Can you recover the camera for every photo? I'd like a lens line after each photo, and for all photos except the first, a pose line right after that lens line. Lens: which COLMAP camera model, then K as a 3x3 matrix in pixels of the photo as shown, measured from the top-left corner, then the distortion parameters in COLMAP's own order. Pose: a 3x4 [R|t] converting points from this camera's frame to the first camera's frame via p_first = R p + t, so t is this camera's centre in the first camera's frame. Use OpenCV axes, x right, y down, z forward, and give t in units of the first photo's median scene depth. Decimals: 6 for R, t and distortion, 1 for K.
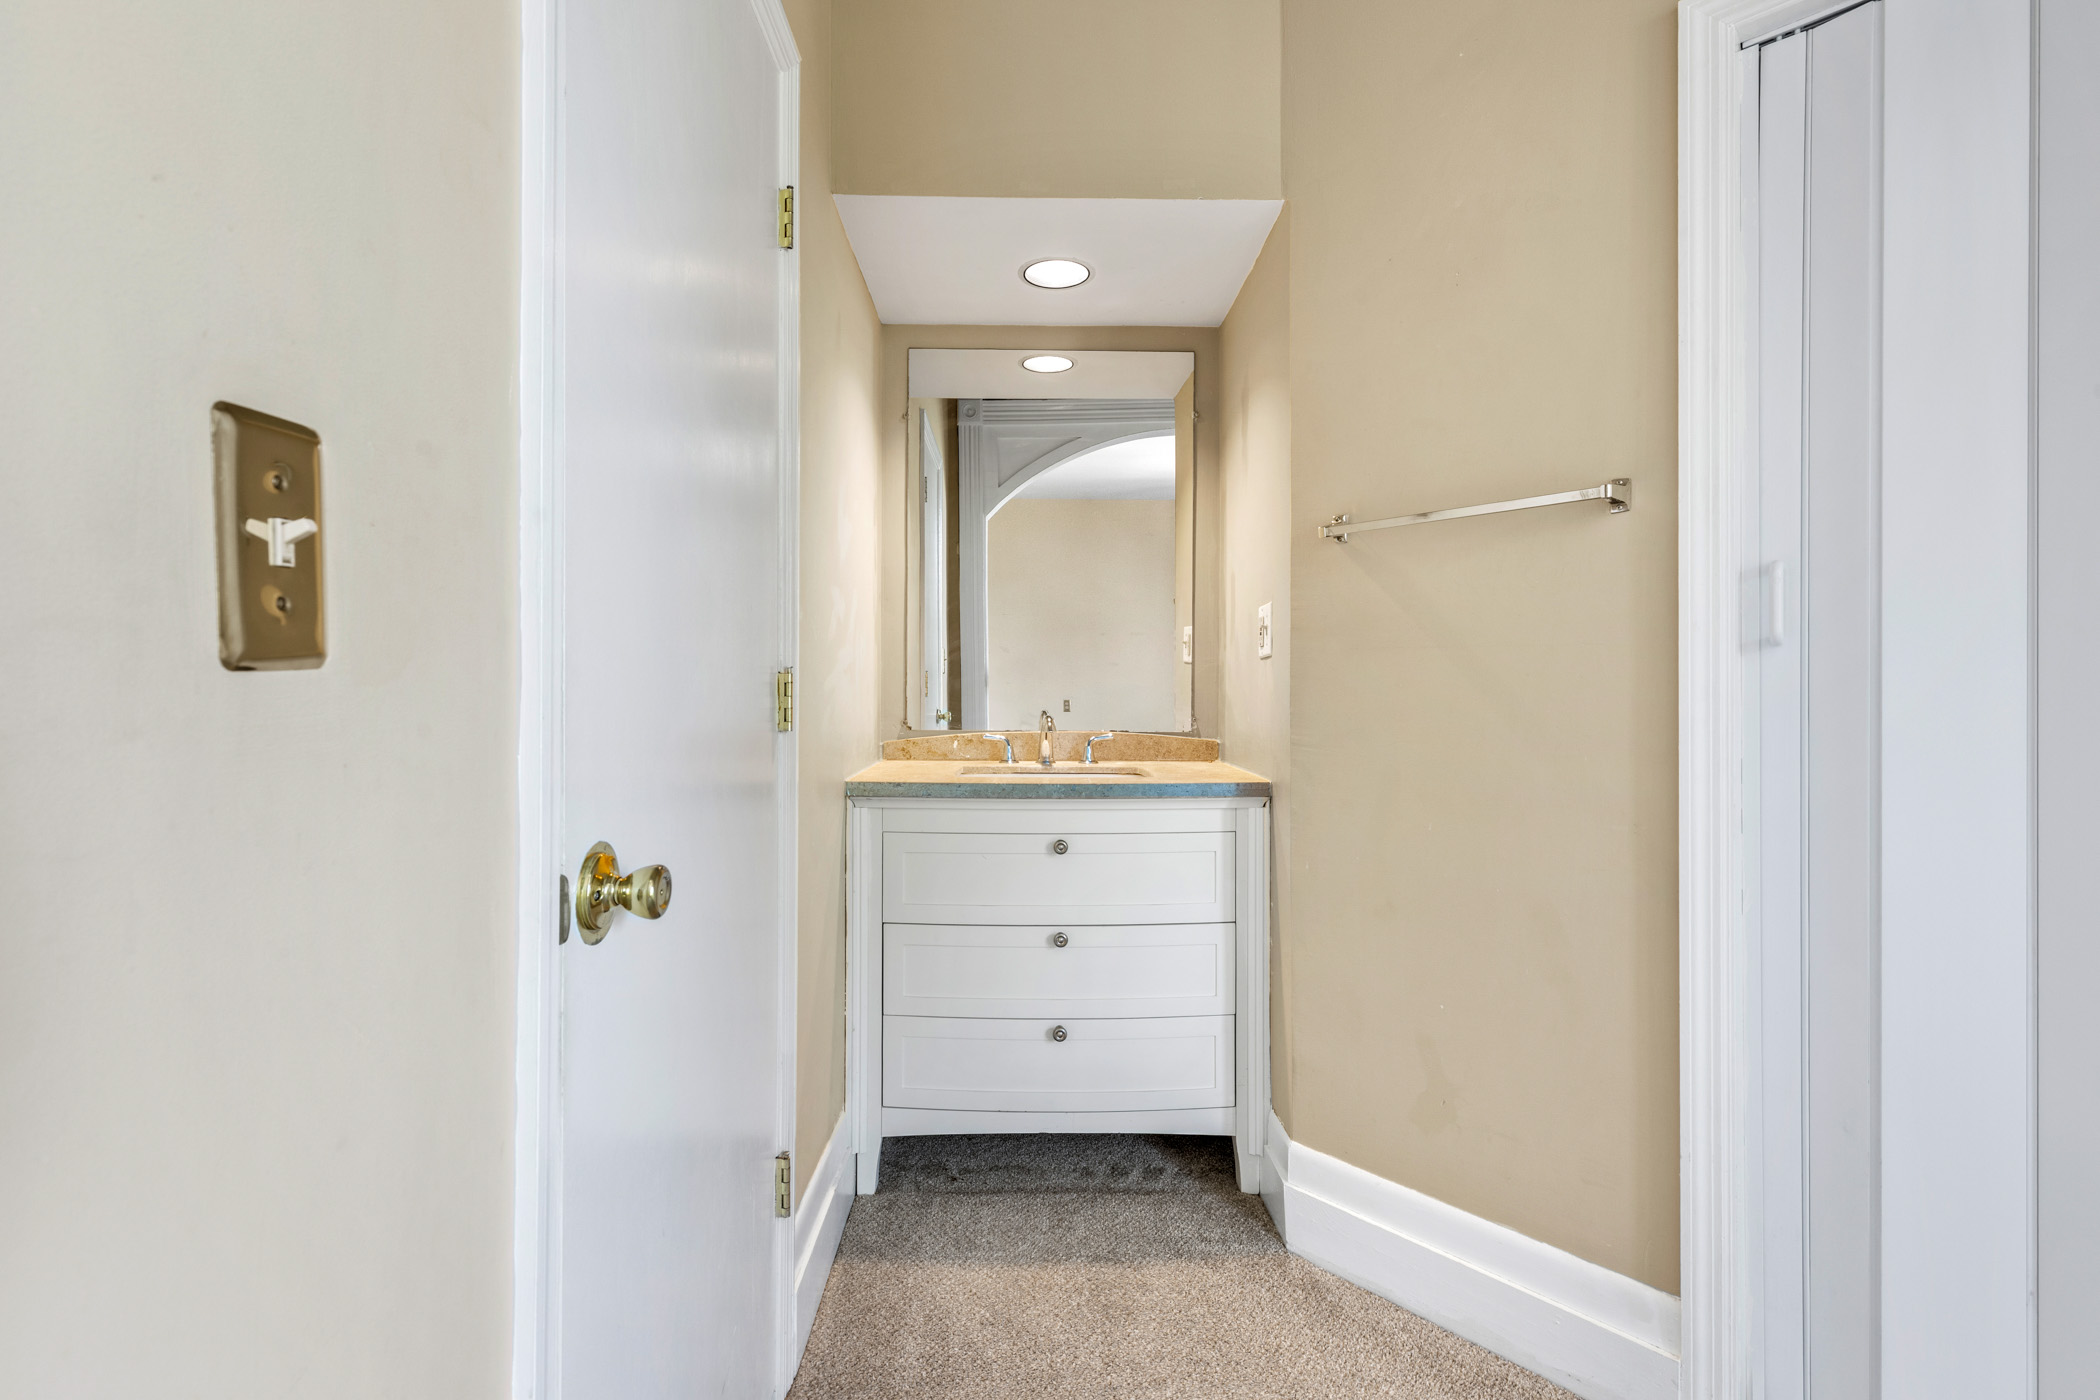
lens RADIAL K [[946.5, 0, 1036.2], [0, 946.5, 692.0], [0, 0, 1]] dist [0.011932, -0.000425]
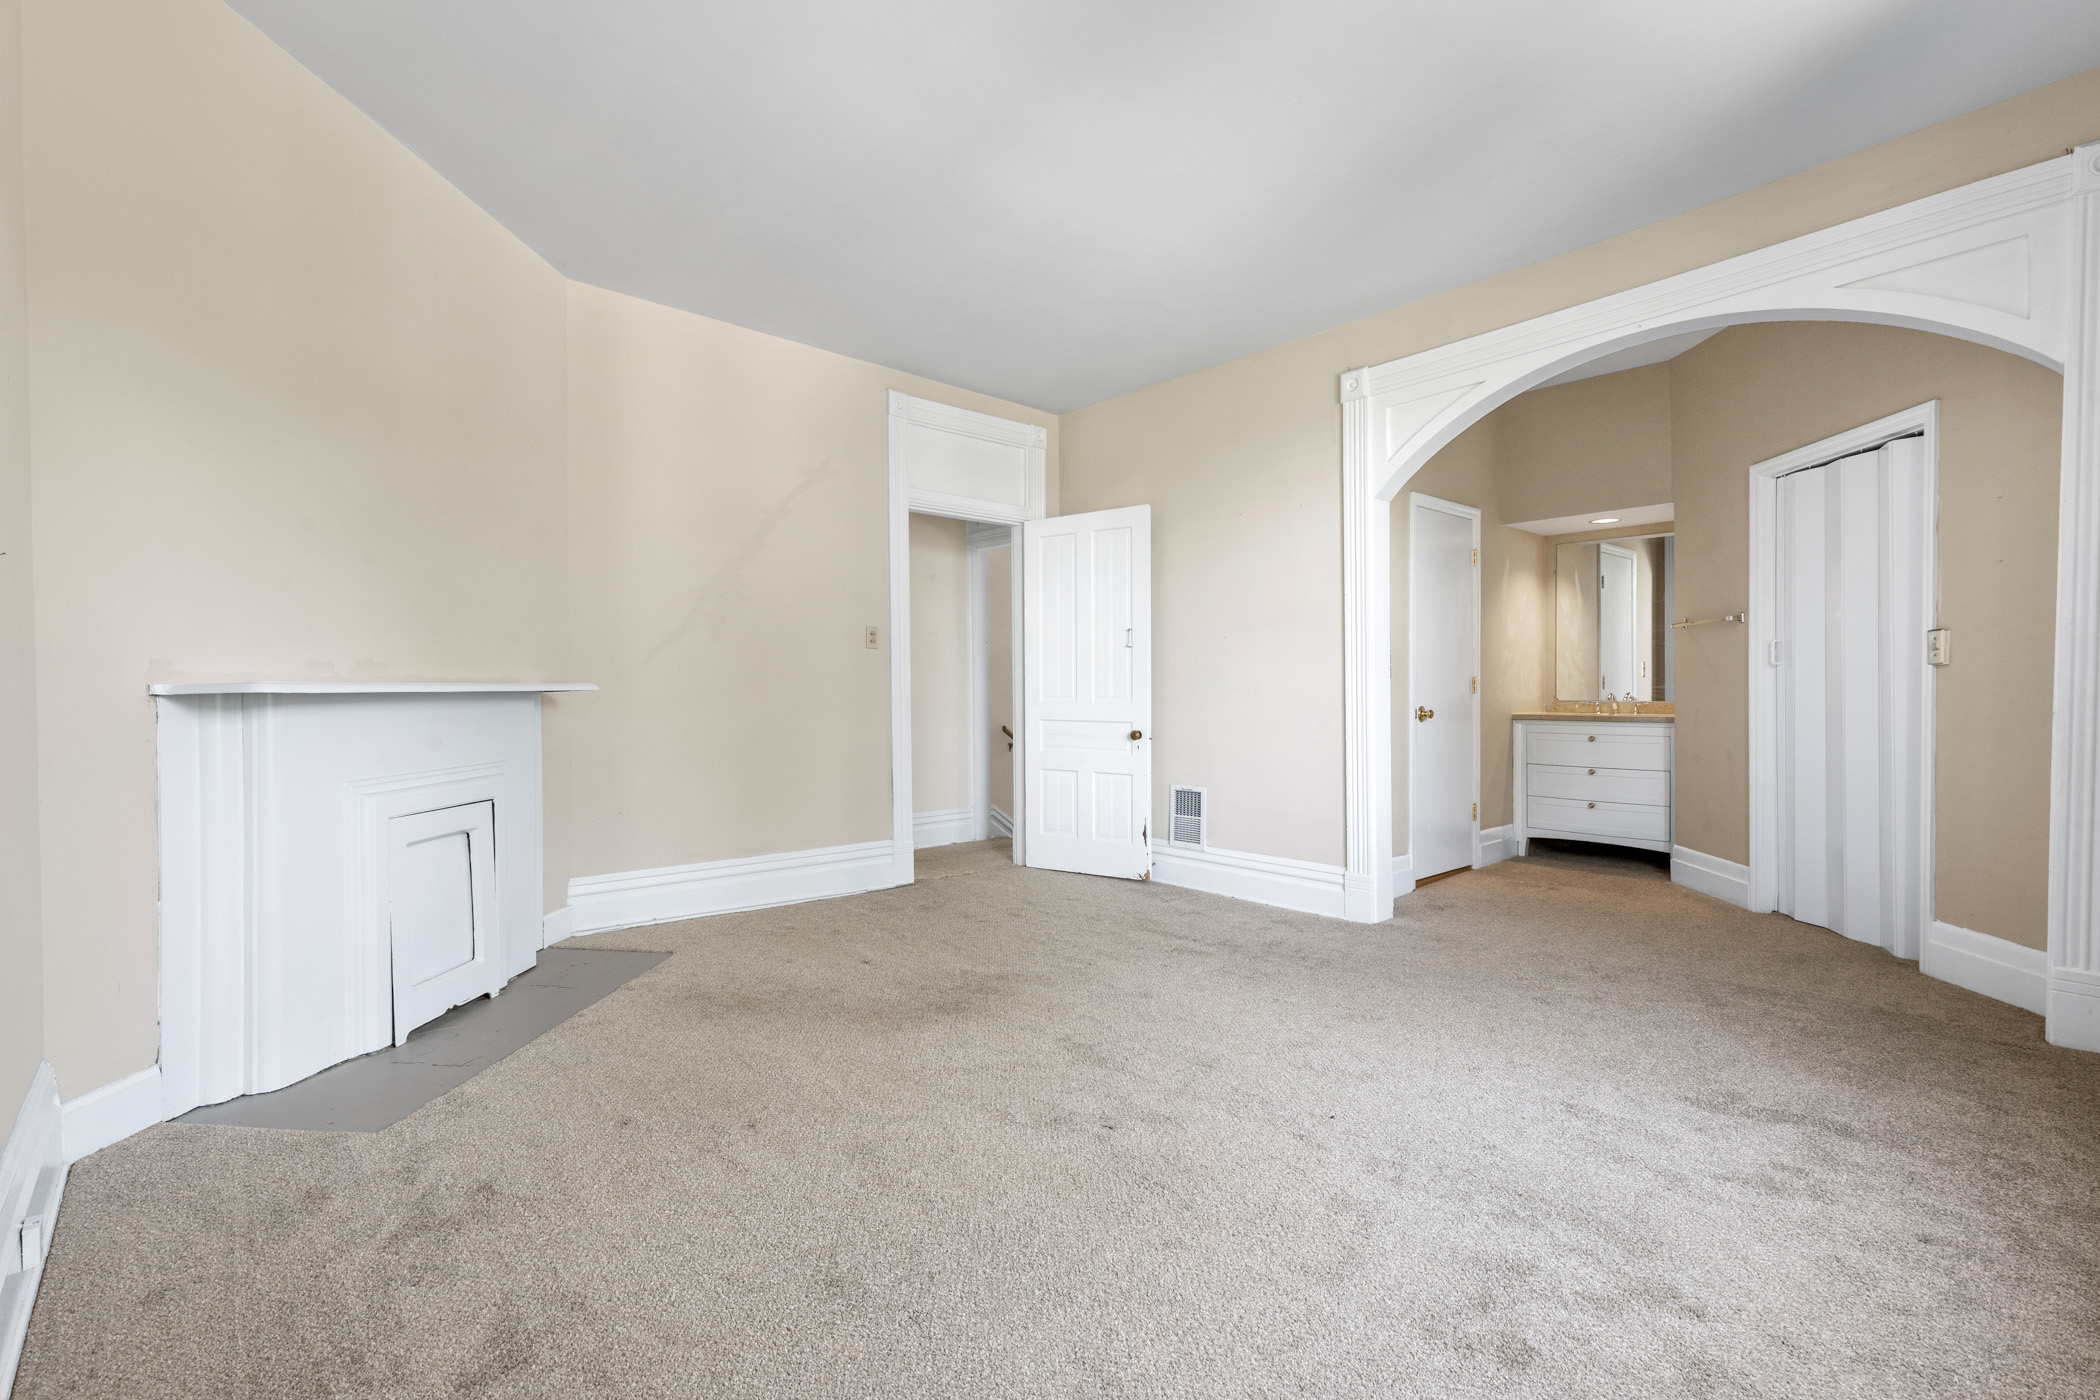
lens RADIAL K [[946.5, 0, 1042.6], [0, 946.5, 697.2], [0, 0, 1]] dist [0.011932, -0.000425]
pose [[0.648921, -0.000503, -0.760856, 1.112948], [0.004341, 0.999986, 0.003041, 0.024336], [0.760843, -0.005276, 0.648914, -2.067139]]
